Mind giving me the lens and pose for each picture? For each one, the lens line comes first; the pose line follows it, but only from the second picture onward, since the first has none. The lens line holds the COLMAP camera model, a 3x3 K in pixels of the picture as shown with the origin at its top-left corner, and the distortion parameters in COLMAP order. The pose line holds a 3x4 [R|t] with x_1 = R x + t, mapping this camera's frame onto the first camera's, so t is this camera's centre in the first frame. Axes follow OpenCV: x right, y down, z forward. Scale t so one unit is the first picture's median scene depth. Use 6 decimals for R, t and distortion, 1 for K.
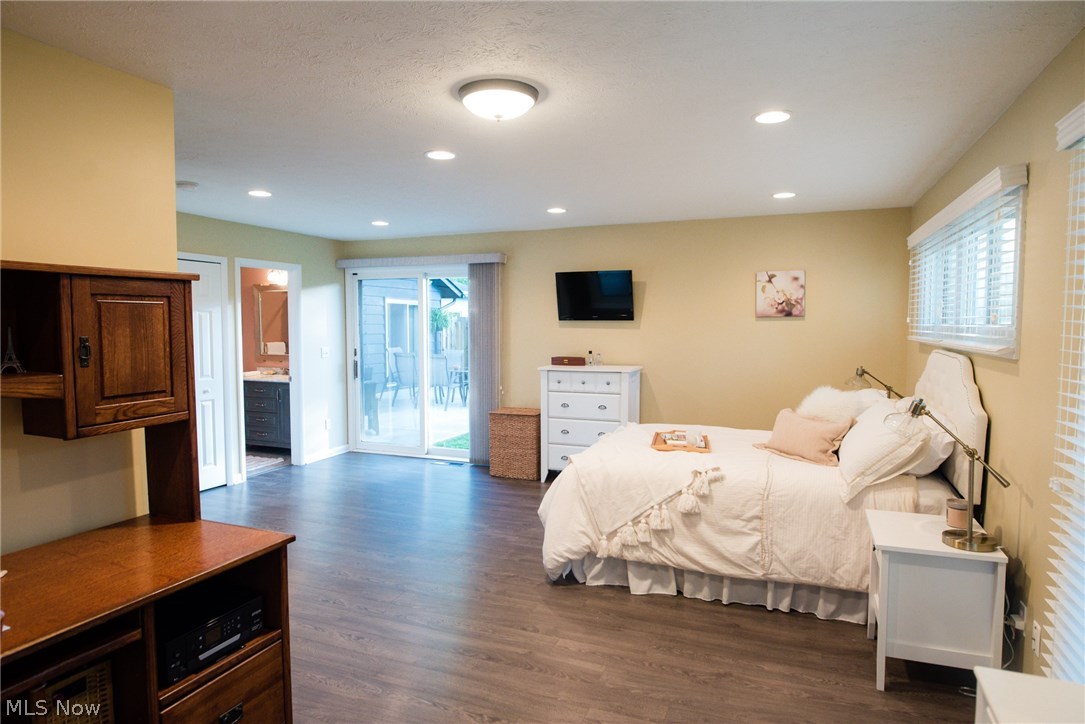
lens RADIAL K [[630.5, 0, 542.5], [0, 630.5, 362.0], [0, 0, 1]] dist [-0.021303, 0.001712]
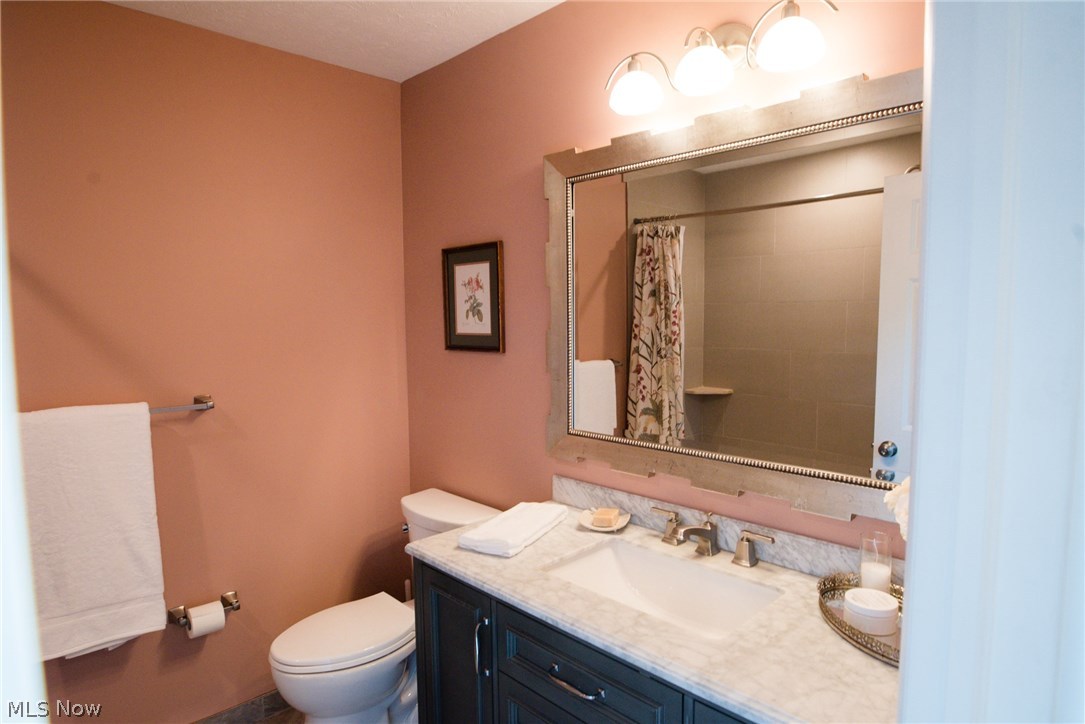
lens RADIAL K [[630.5, 0, 542.5], [0, 630.5, 362.0], [0, 0, 1]] dist [-0.021303, 0.001712]
pose [[0.913516, 0.034894, -0.405304, -0.351733], [-0.022588, 0.999128, 0.035106, -0.048972], [0.406175, -0.022915, 0.913508, 0.754685]]
